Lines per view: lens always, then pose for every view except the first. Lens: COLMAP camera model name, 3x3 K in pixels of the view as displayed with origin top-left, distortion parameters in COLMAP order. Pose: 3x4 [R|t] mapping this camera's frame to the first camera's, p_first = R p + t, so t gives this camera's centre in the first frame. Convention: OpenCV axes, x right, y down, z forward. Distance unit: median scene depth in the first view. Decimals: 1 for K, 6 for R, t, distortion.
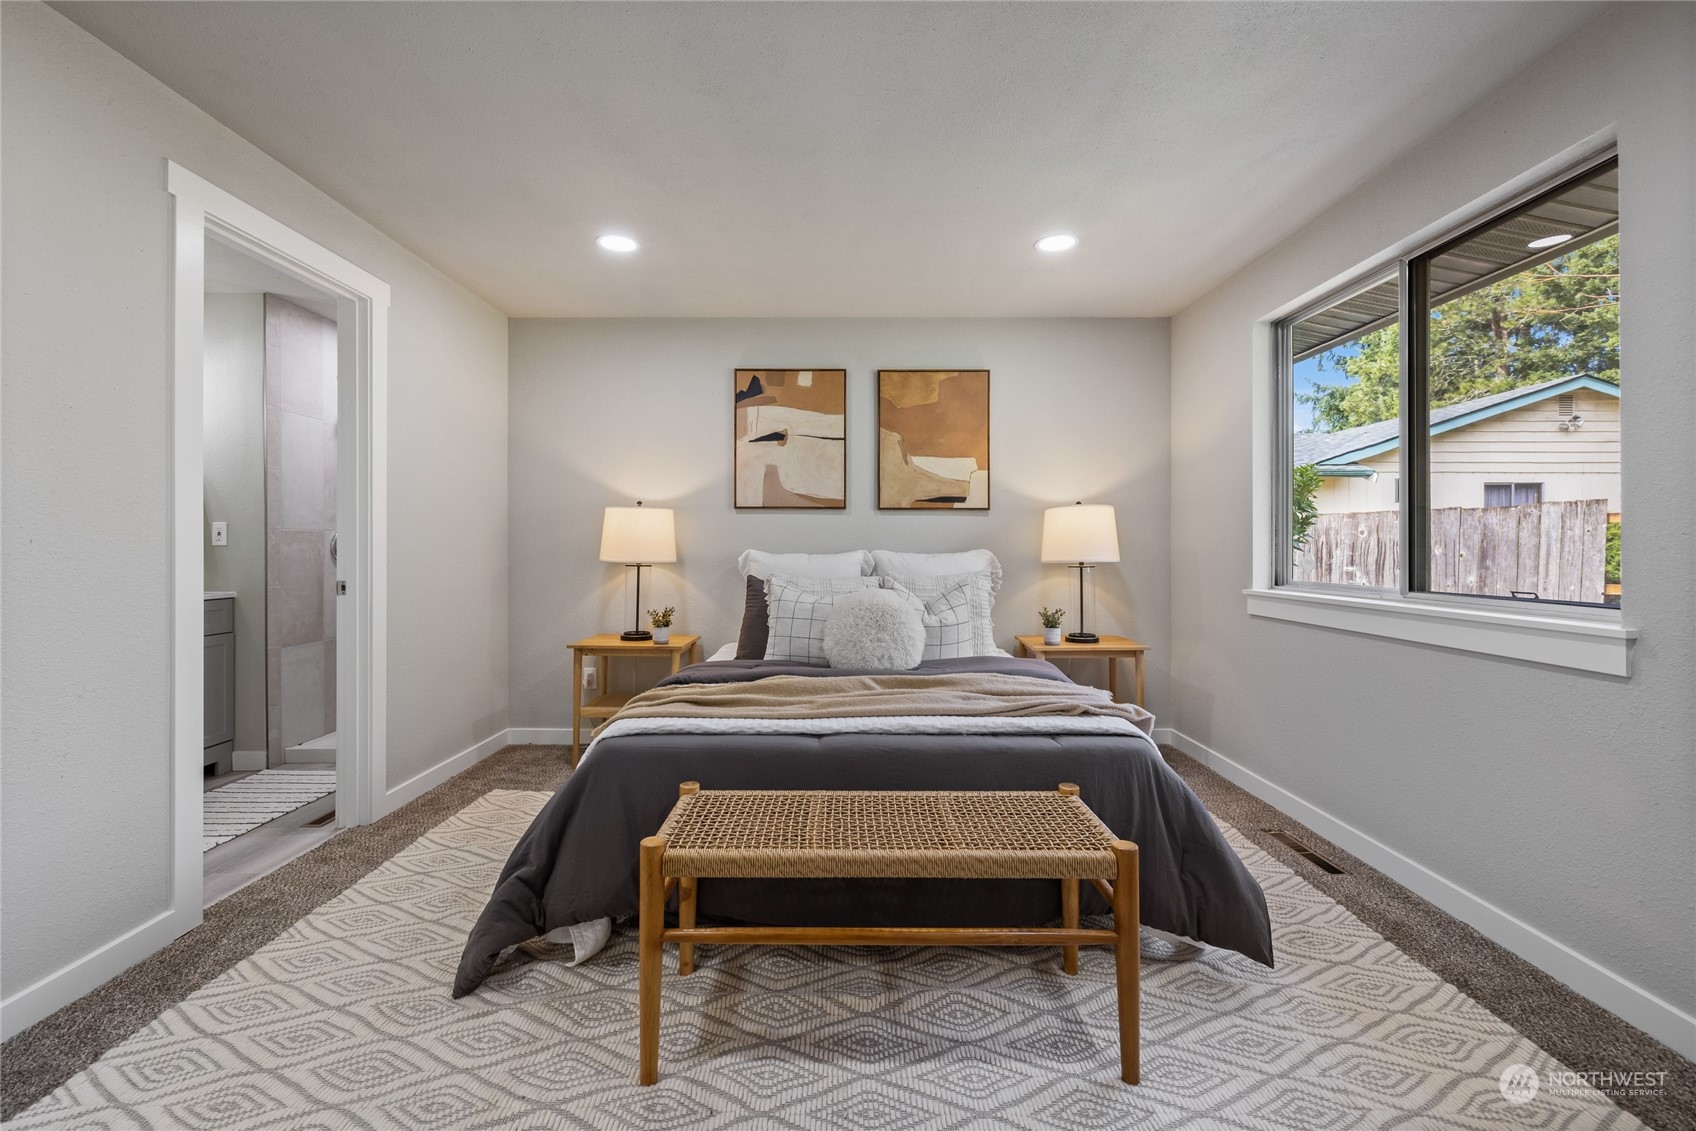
lens RADIAL K [[722.5, 0, 839.4], [0, 722.5, 564.5], [0, 0, 1]] dist [0.001491, -0.000035]
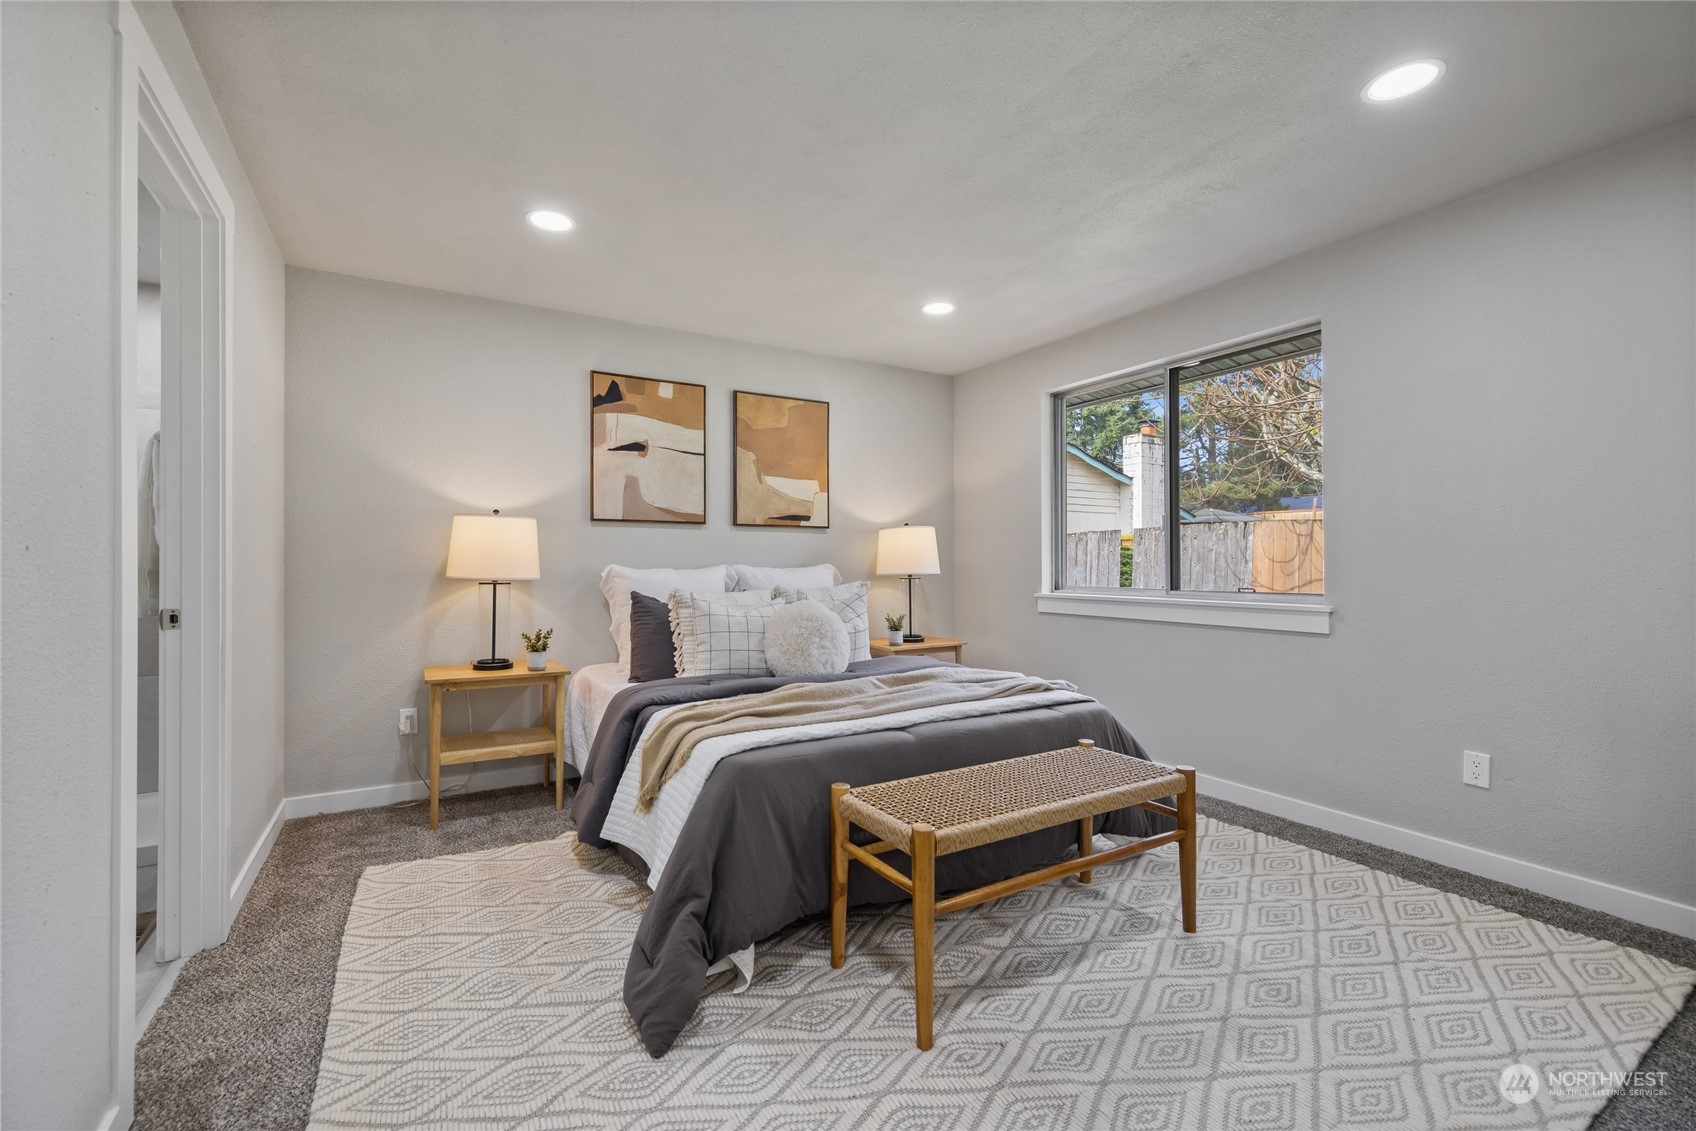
lens RADIAL K [[714.6, 0, 841.1], [0, 714.6, 576.9], [0, 0, 1]] dist [-0.000880, 0.000014]
pose [[0.861402, -0.011562, 0.507792, -0.340325], [0.014796, 0.999888, -0.002333, 0.001899], [-0.507708, 0.009523, 0.861477, 0.047195]]
